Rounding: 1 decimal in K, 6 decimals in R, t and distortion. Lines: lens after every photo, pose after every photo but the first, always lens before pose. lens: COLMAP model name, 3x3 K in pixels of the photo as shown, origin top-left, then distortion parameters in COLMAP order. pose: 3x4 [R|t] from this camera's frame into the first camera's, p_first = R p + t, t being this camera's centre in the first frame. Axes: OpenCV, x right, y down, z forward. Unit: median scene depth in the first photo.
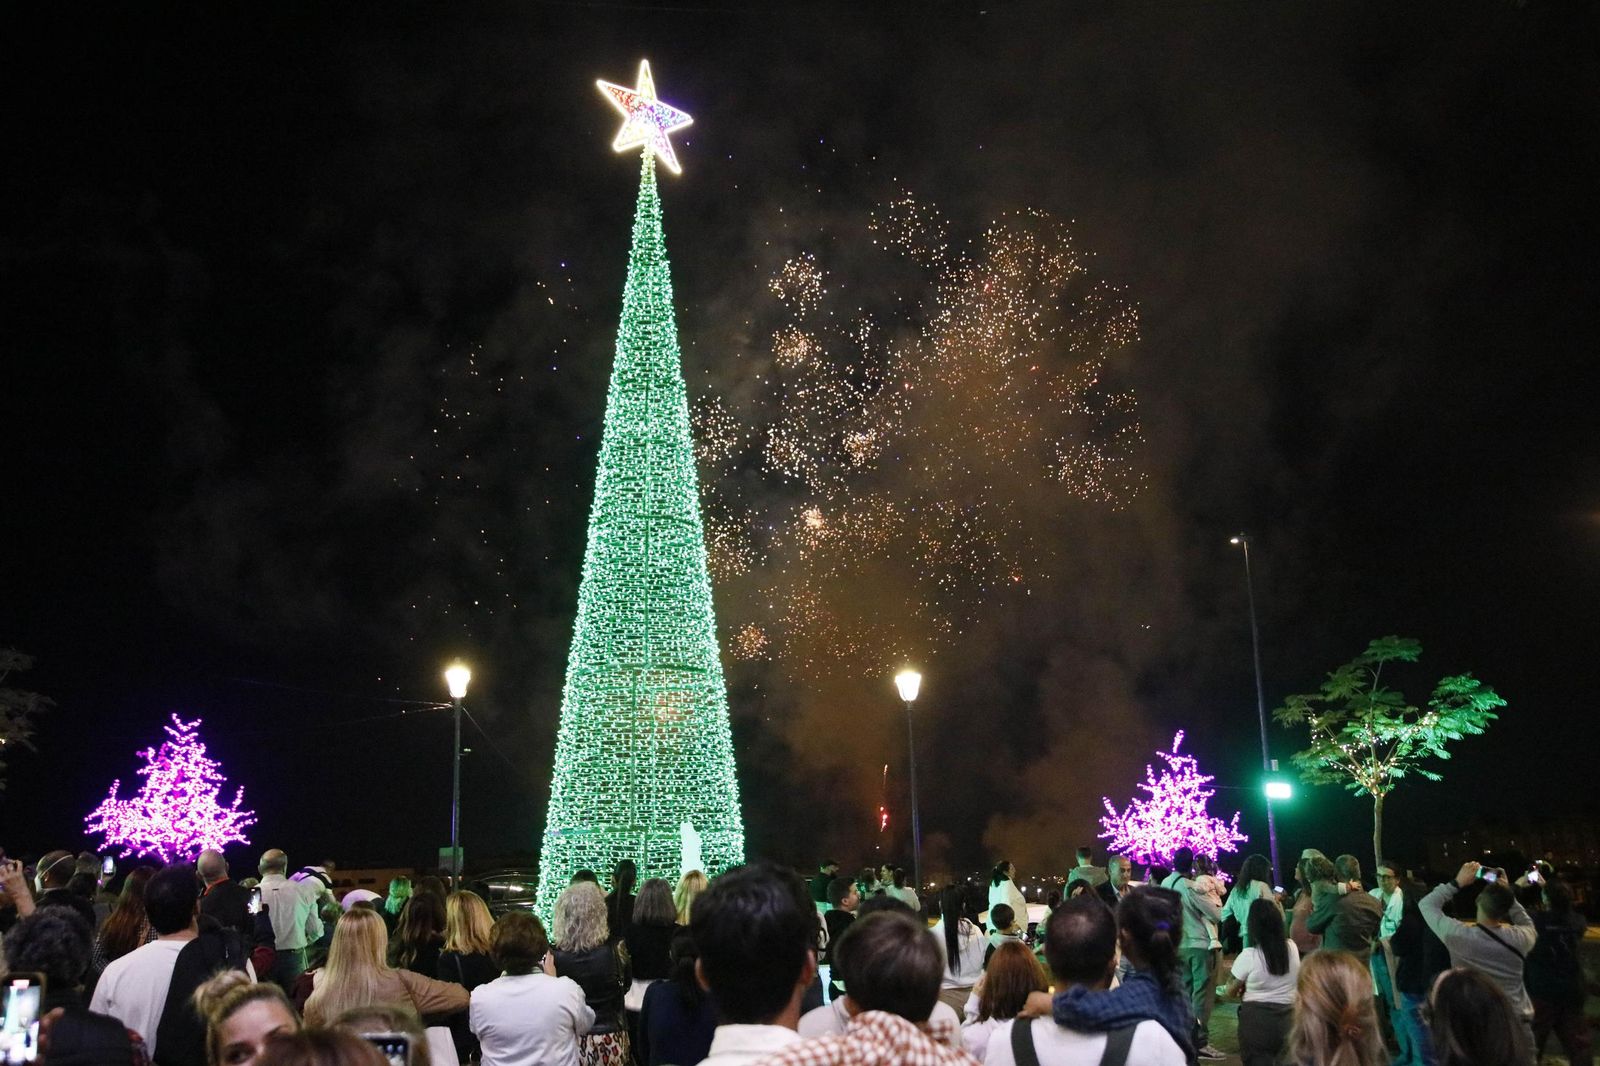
lens RADIAL K [[1379.5, 0, 808.4], [0, 1379.5, 533.5], [0, 0, 1]] dist [-0.030851, 0.075477]
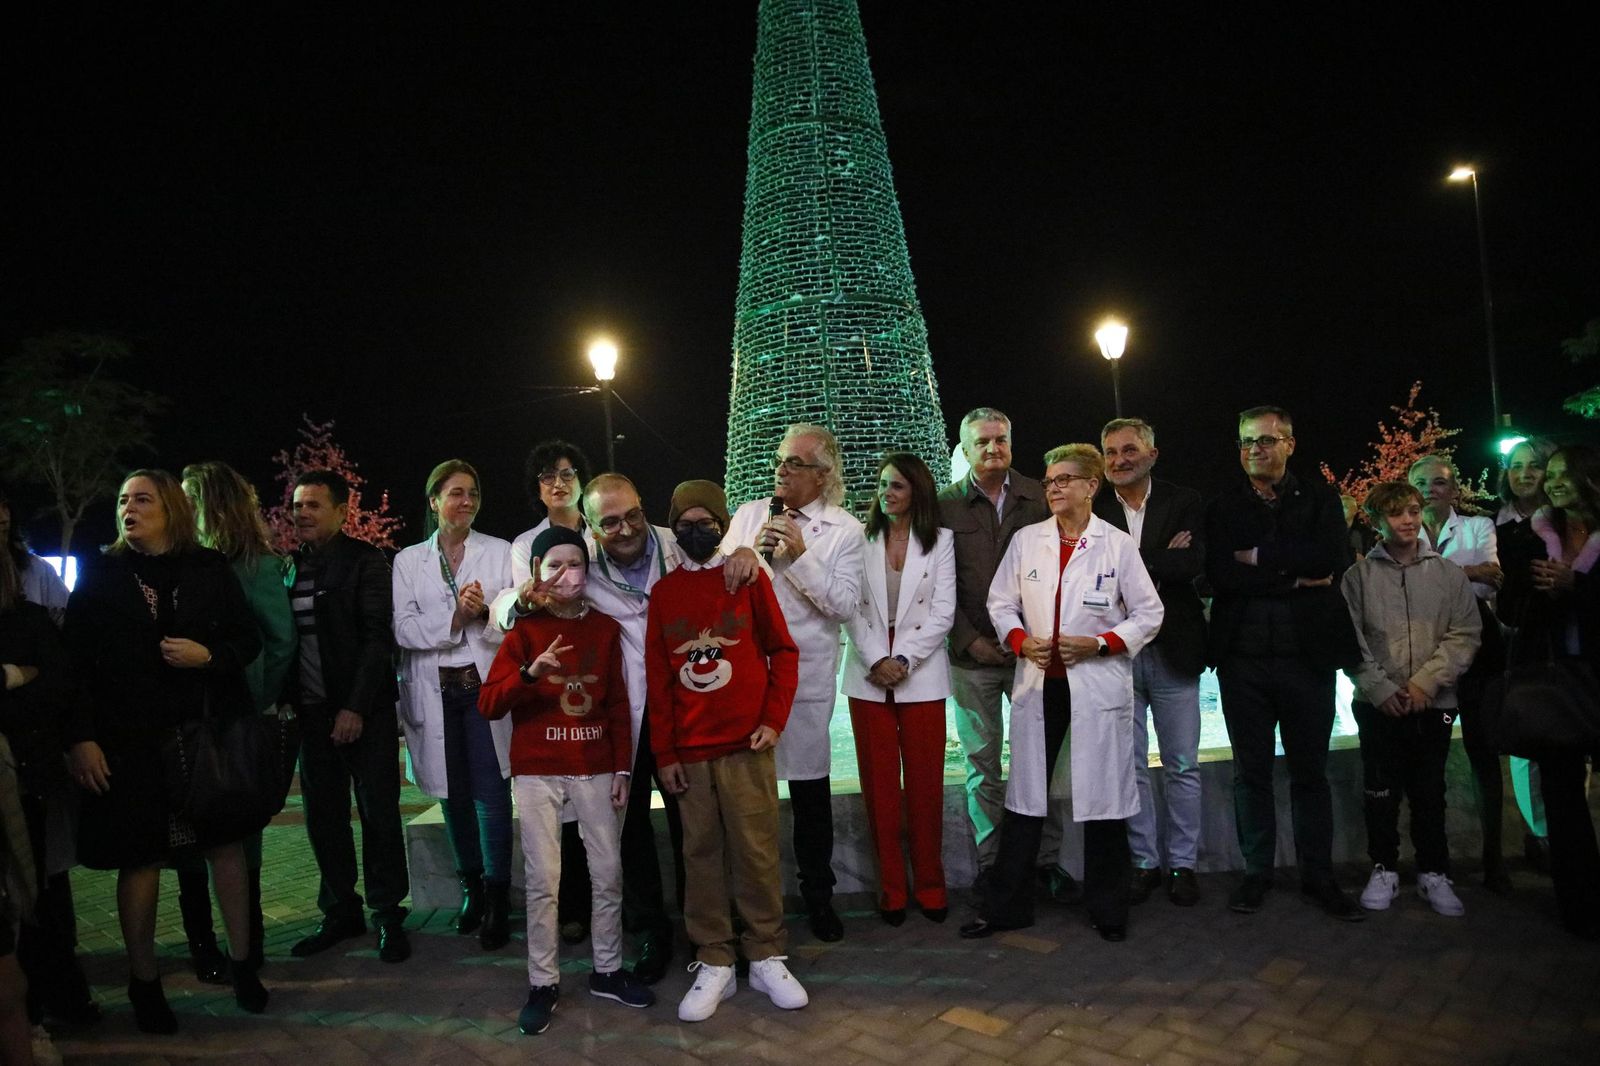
lens RADIAL K [[1132.6, 0, 789.0], [0, 1132.6, 526.8], [0, 0, 1]] dist [-0.110970, 0.060786]
pose [[0.995281, -0.044801, -0.086074, -0.081186], [0.060243, 0.980669, 0.186167, 0.087419], [0.076070, -0.190474, 0.978741, 0.290189]]
